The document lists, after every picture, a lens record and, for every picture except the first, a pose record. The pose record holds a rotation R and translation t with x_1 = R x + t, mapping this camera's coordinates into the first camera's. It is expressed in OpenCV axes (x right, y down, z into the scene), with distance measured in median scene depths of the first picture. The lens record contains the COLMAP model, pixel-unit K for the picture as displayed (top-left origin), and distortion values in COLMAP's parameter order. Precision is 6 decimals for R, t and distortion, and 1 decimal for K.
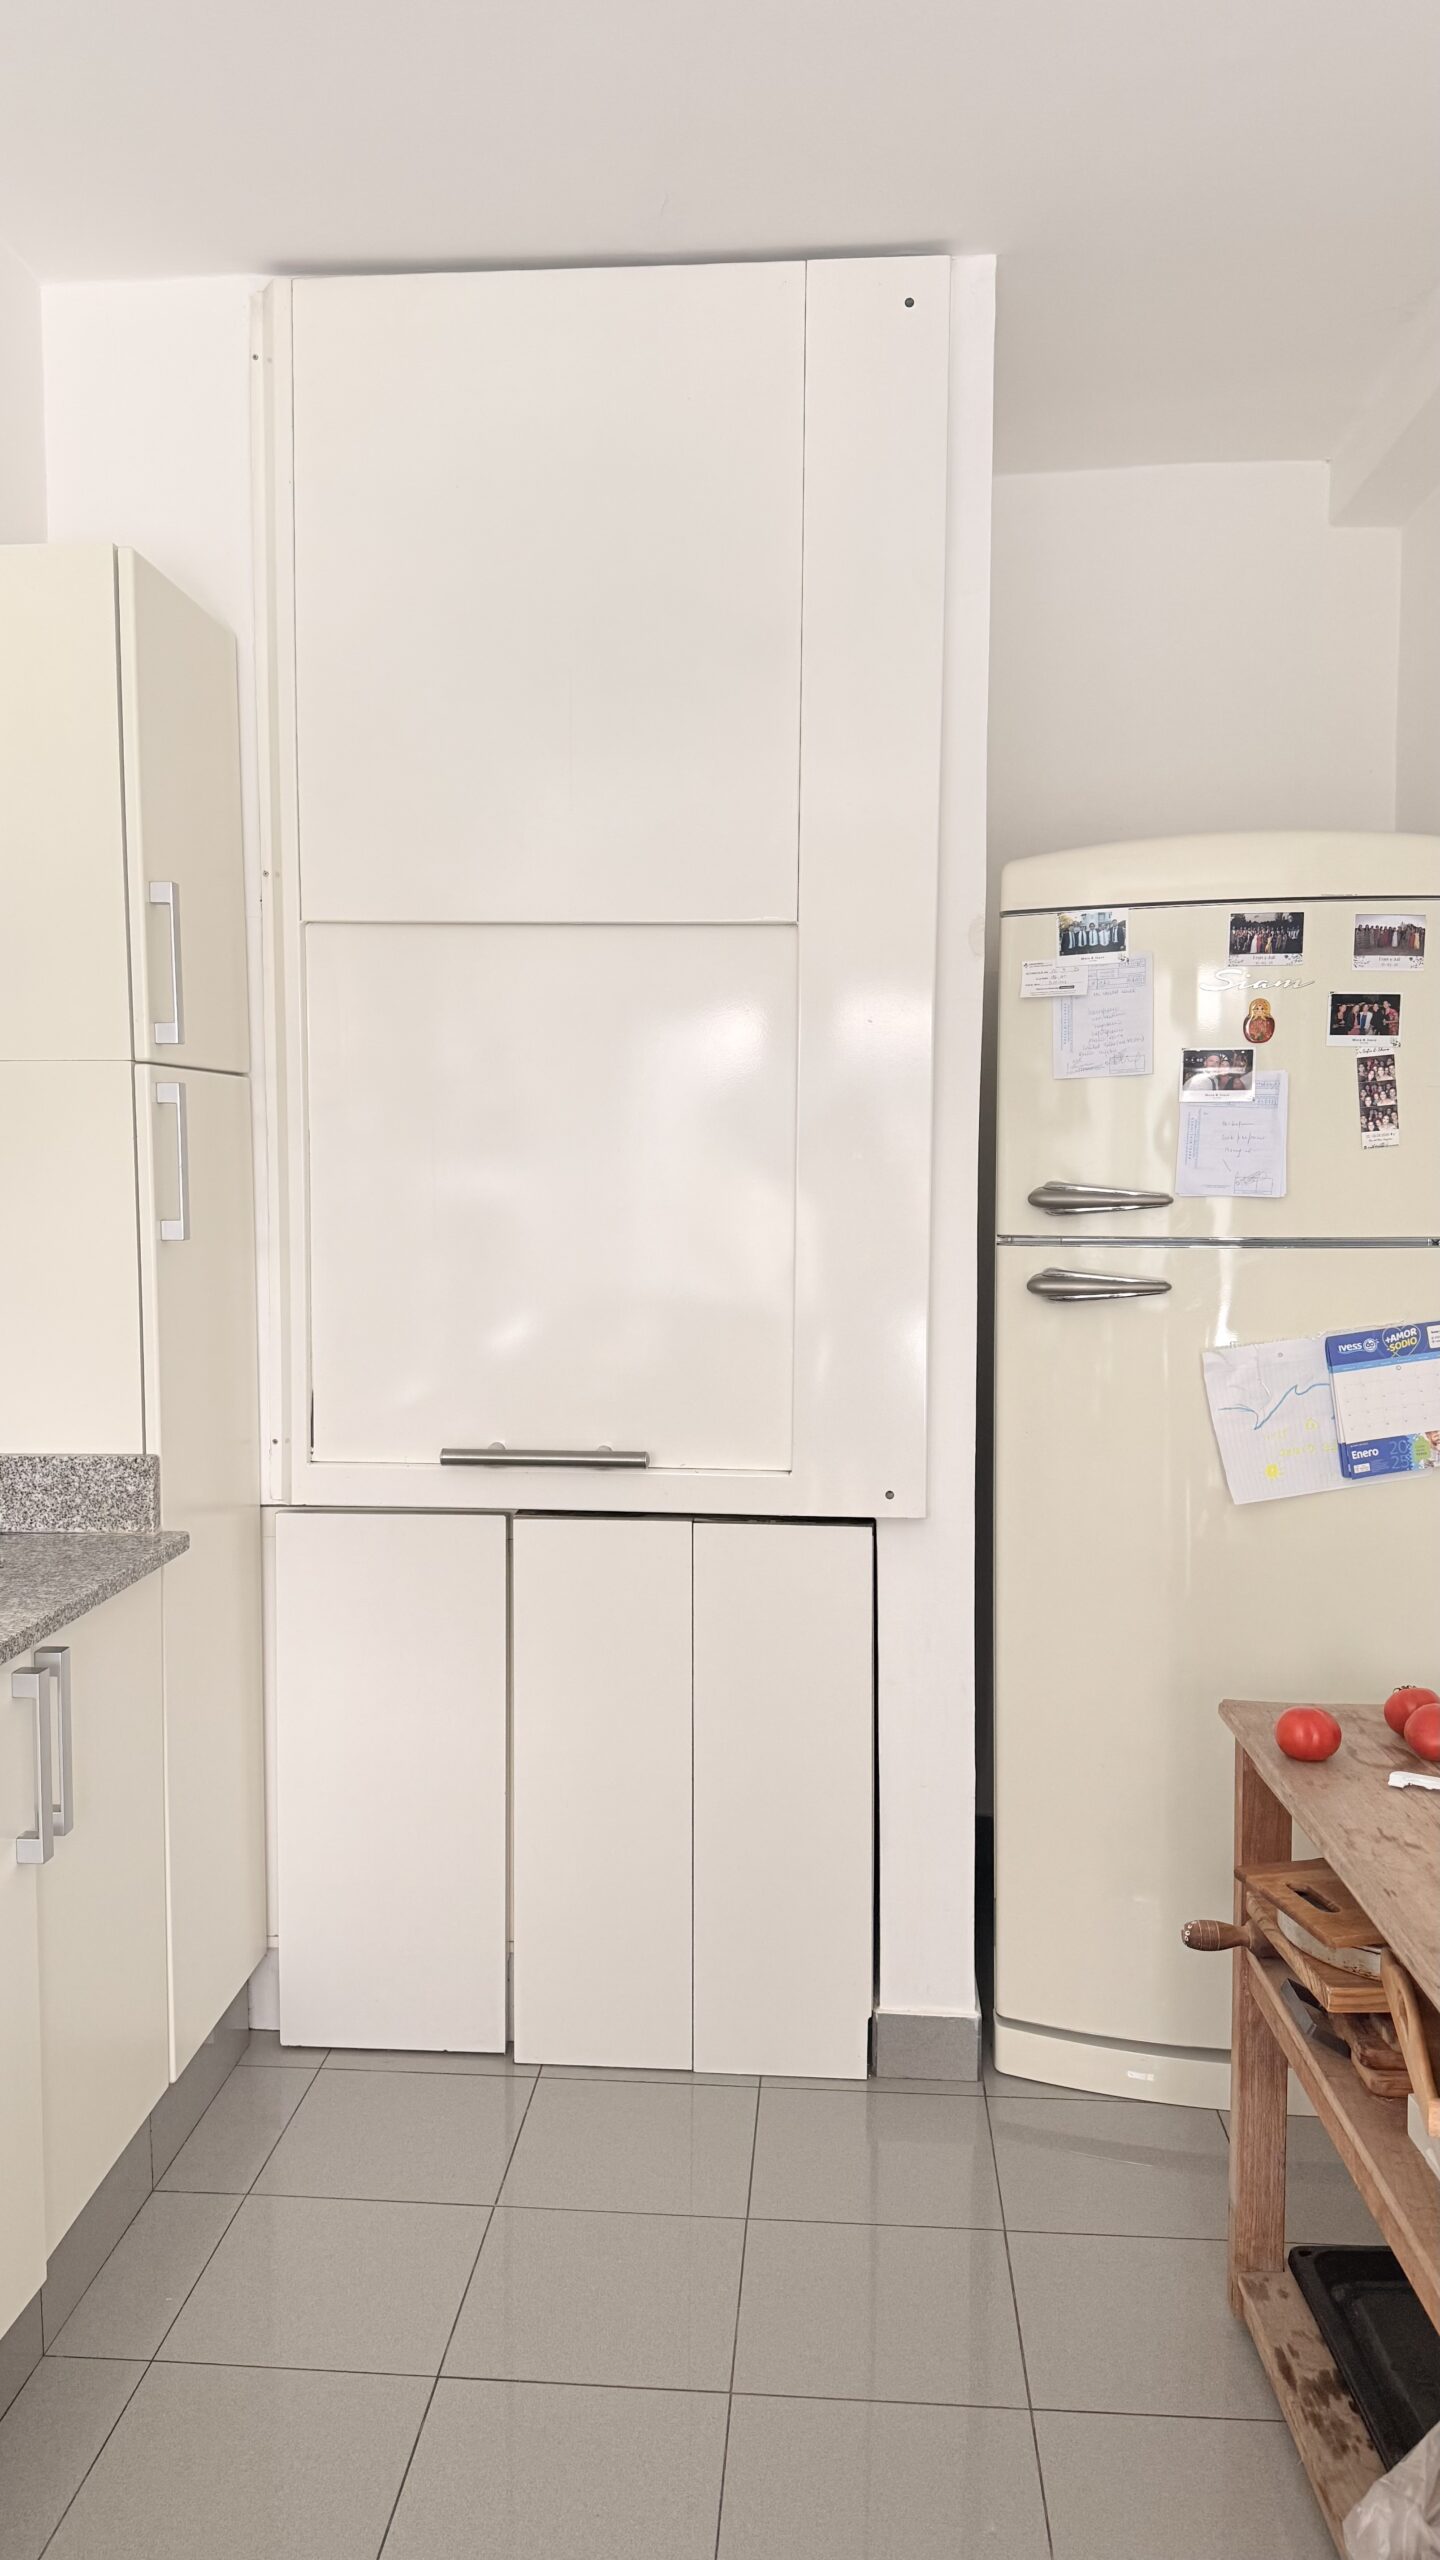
lens RADIAL K [[1796.5, 0, 720.0], [0, 1796.5, 1280.0], [0, 0, 1]] dist [0.143150, -0.280431]
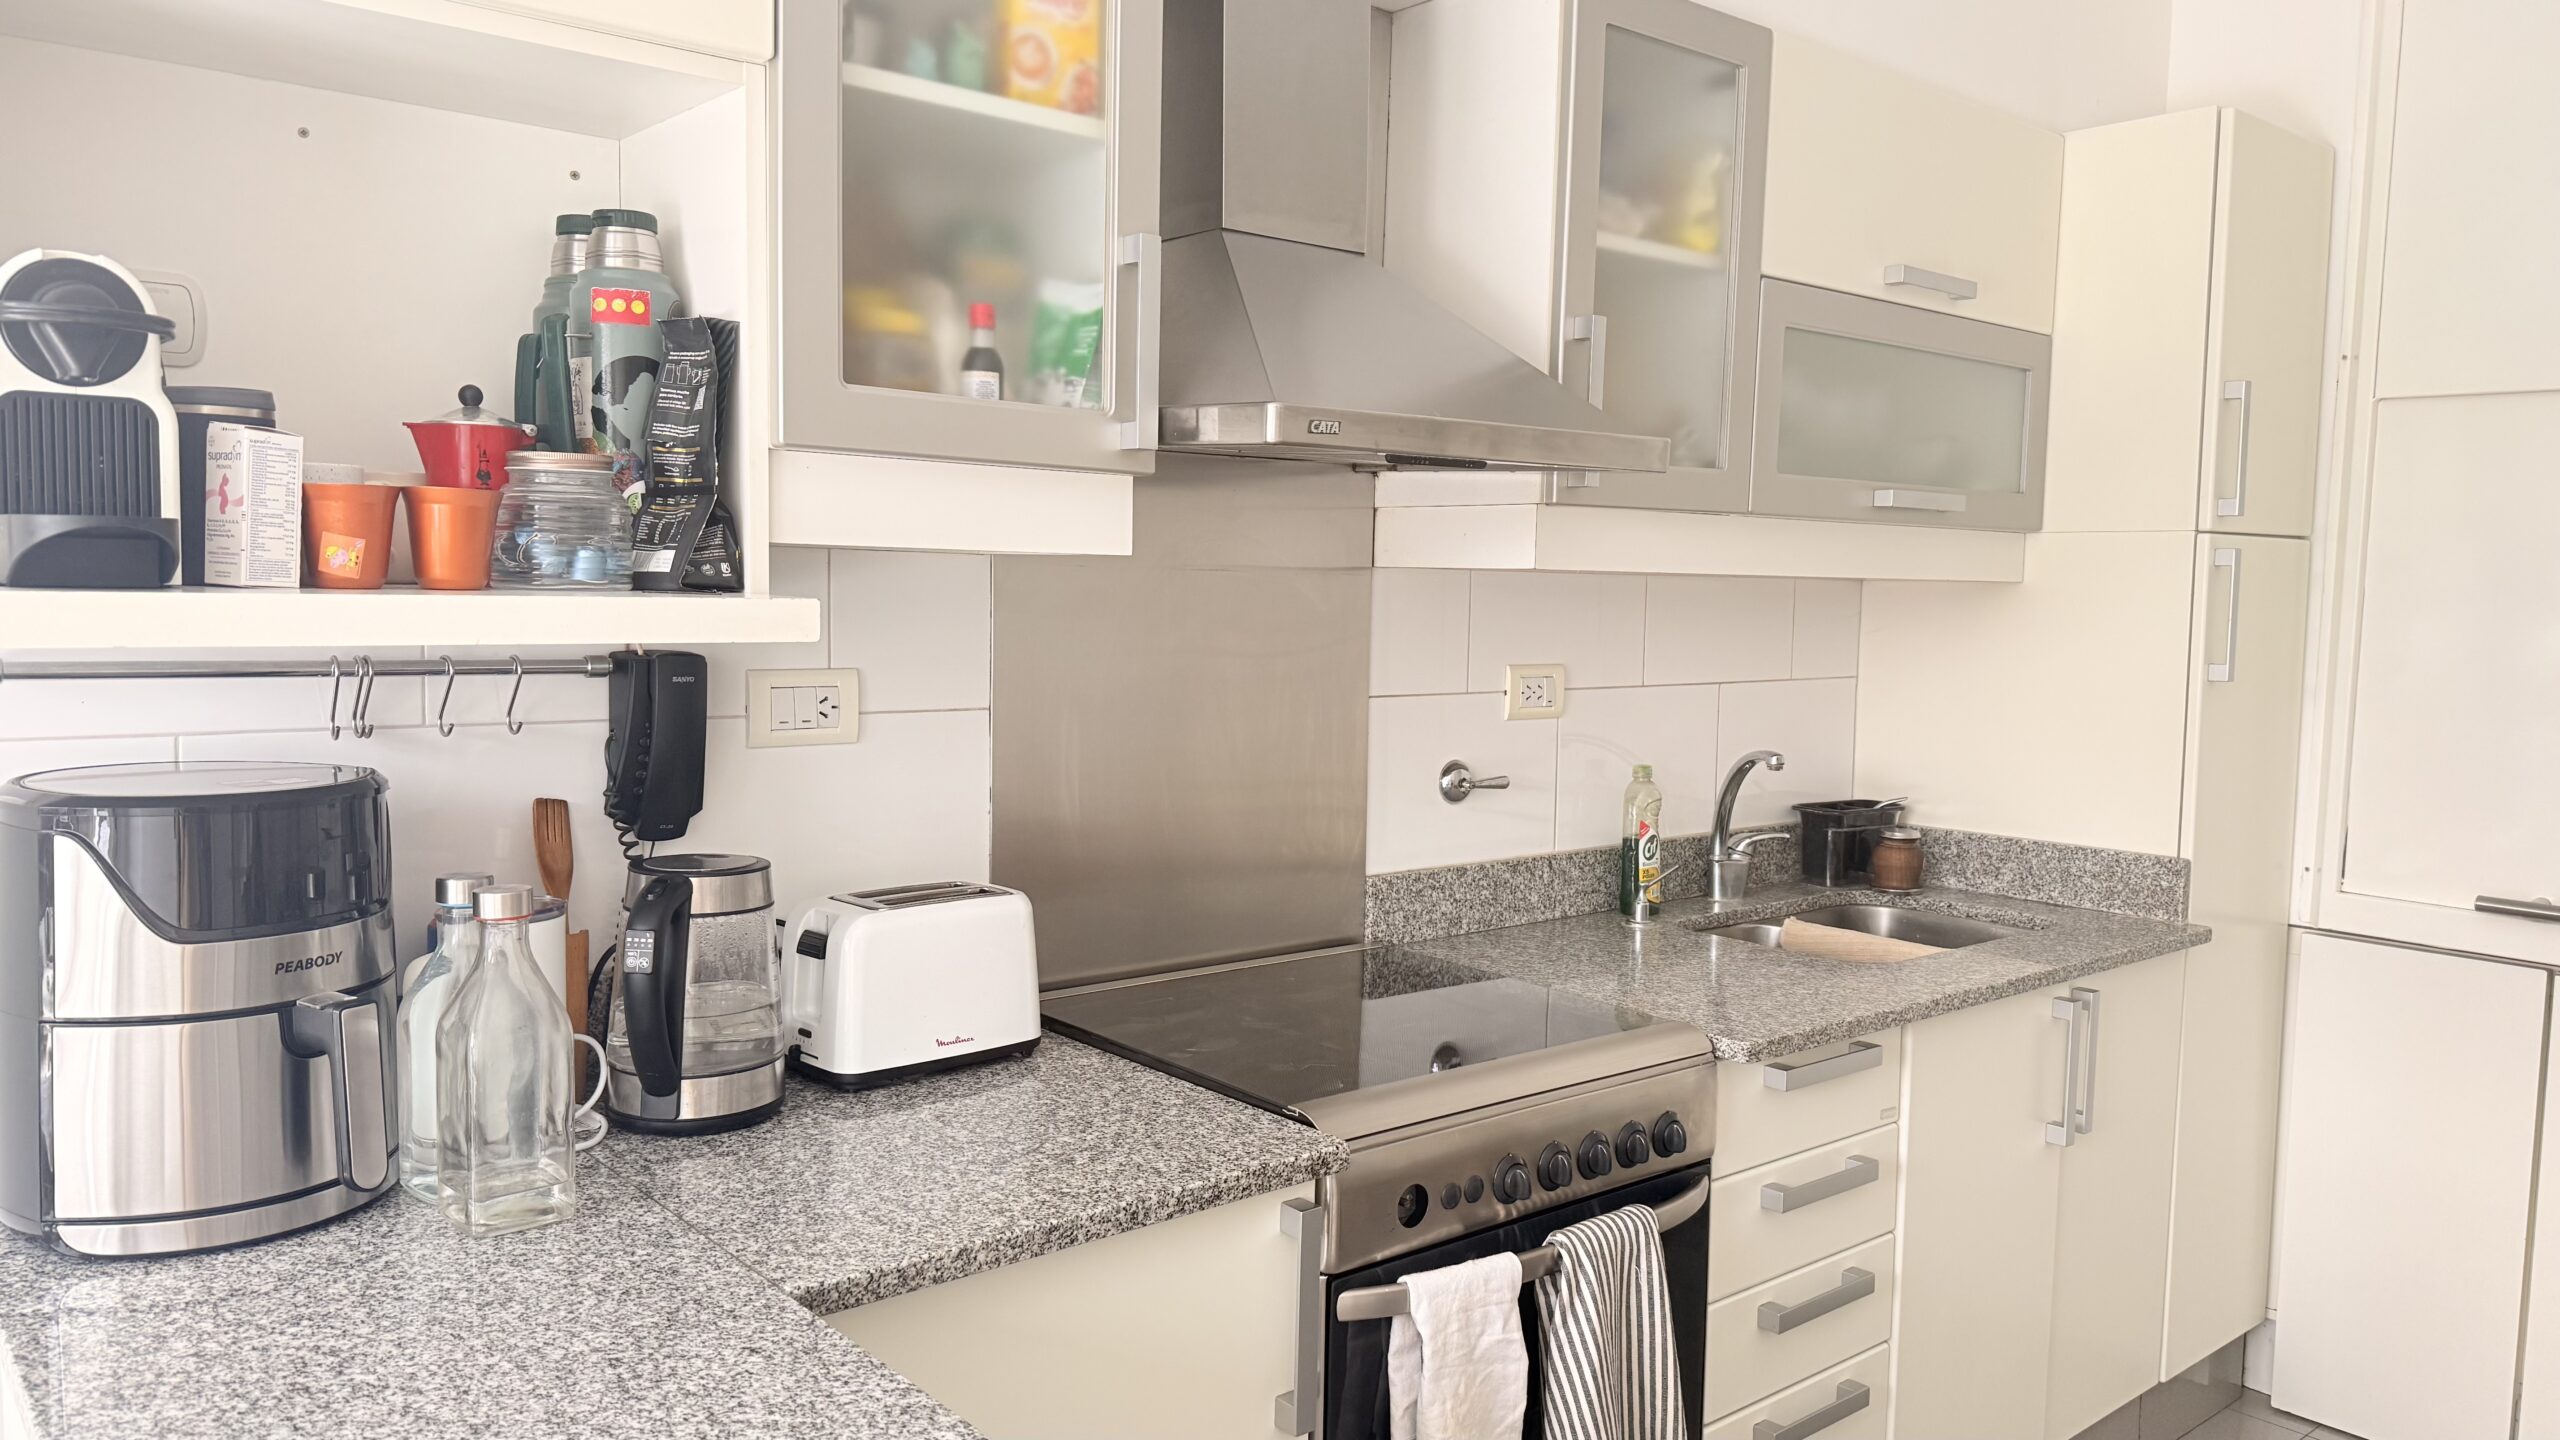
lens RADIAL K [[1833.5, 0, 1280.0], [0, 1833.5, 720.0], [0, 0, 1]] dist [0.000688, -0.002918]
pose [[0.699485, 0.072141, -0.710996, 0.123109], [-0.071320, 0.996972, 0.030992, 0.009942], [0.711079, 0.029030, 0.702512, -0.276199]]
